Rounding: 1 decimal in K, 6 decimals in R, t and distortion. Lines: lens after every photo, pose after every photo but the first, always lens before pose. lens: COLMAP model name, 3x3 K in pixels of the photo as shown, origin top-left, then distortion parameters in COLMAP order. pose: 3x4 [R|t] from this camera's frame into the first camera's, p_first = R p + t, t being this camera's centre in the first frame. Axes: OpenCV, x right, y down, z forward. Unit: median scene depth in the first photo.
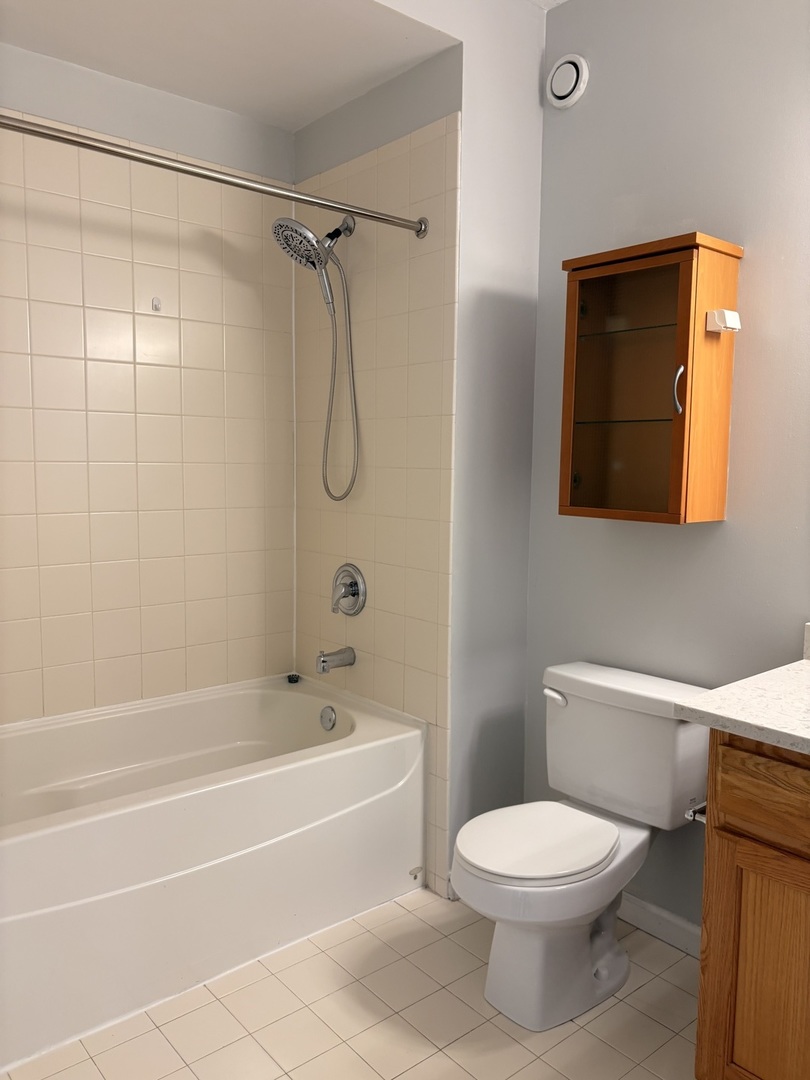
lens RADIAL K [[823.2, 0, 405.6], [0, 823.2, 540.1], [0, 0, 1]] dist [0.021274, -0.012355]
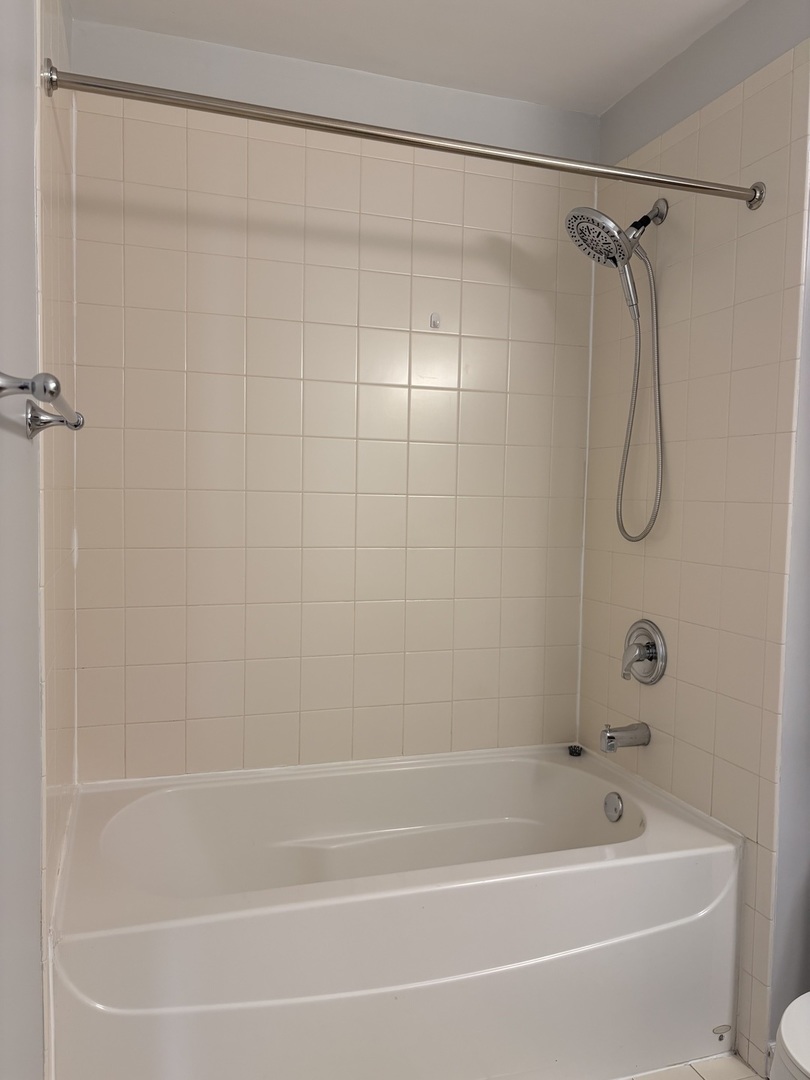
lens RADIAL K [[821.3, 0, 404.2], [0, 821.3, 543.9], [0, 0, 1]] dist [0.019254, -0.028140]
pose [[0.928876, 0.028660, -0.369281, 0.007608], [-0.045674, 0.998256, -0.037412, -0.004972], [0.367565, 0.051617, 0.928564, 0.157671]]
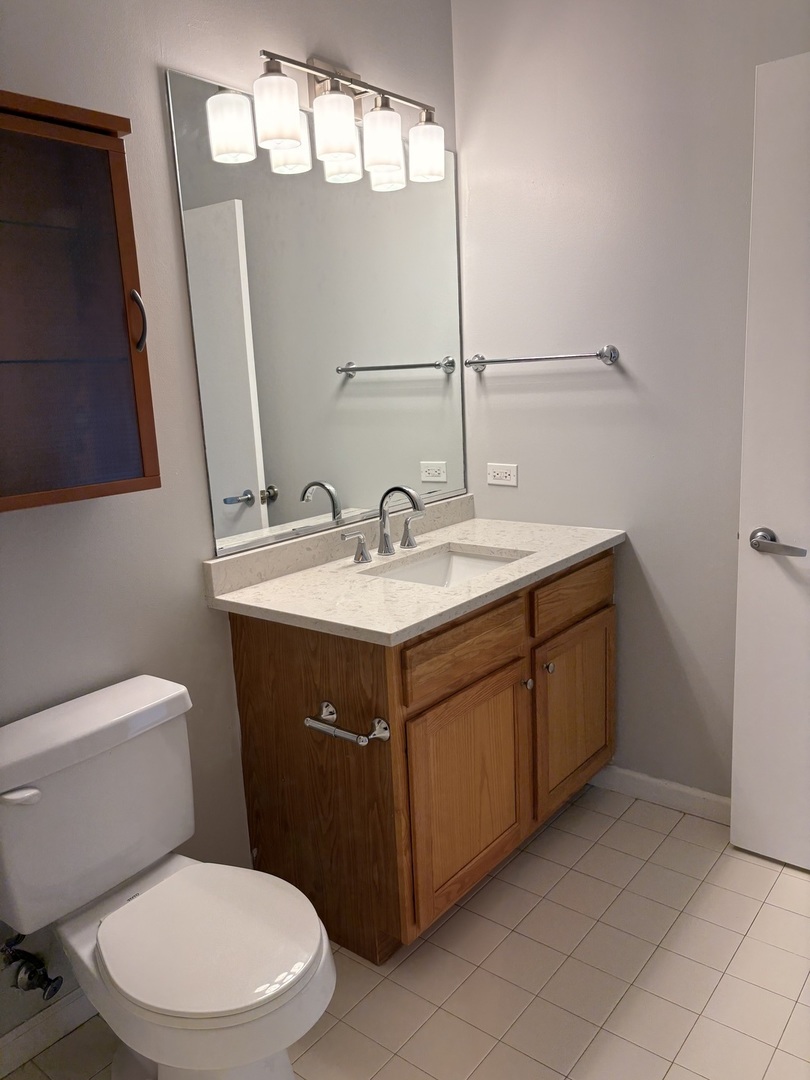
lens RADIAL K [[823.2, 0, 405.6], [0, 823.2, 540.1], [0, 0, 1]] dist [0.021274, -0.012355]
pose [[-0.197954, -0.199248, 0.959747, -0.345721], [0.142447, 0.962881, 0.229279, -0.080856], [-0.969806, 0.182100, -0.162224, 0.598866]]
